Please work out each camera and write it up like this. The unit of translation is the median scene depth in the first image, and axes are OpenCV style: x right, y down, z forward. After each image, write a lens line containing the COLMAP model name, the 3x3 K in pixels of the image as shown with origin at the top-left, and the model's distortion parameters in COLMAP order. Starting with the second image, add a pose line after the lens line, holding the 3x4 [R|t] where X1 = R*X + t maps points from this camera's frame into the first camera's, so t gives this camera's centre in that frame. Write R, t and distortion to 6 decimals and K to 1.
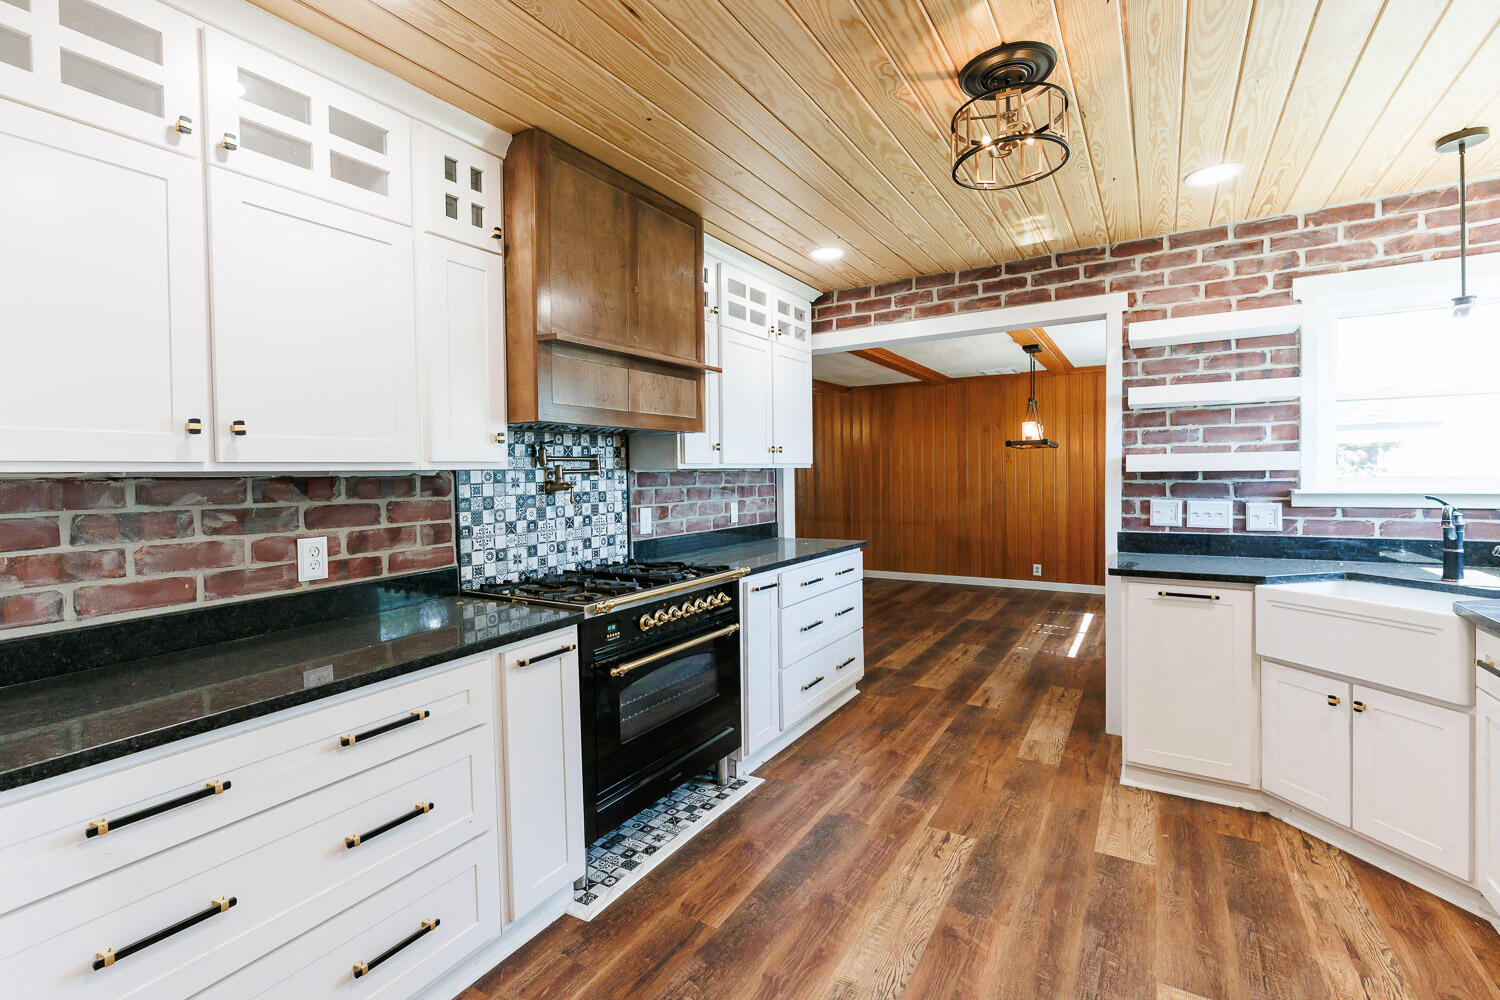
lens RADIAL K [[677.5, 0, 744.4], [0, 677.5, 474.8], [0, 0, 1]] dist [0.000432, -0.000224]
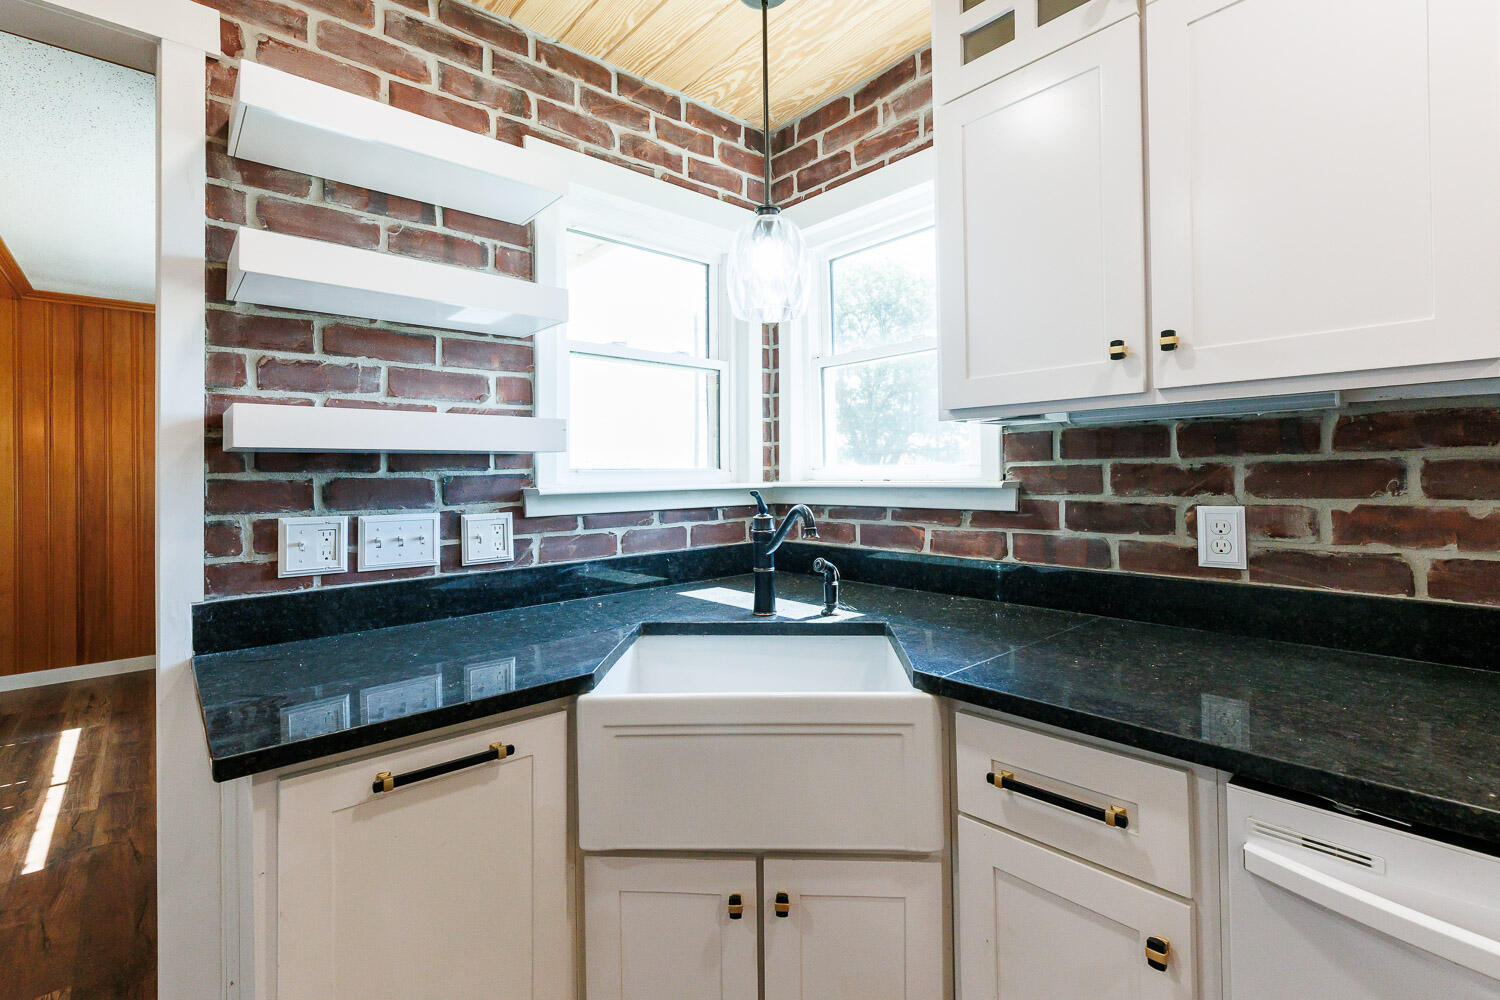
lens RADIAL K [[677.5, 0, 744.4], [0, 677.5, 474.8], [0, 0, 1]] dist [0.000432, -0.000224]
pose [[0.299086, 0.007727, 0.954195, 0.292467], [0.009277, 0.999896, -0.011005, 0.017610], [-0.954181, 0.012143, 0.298983, 0.622138]]
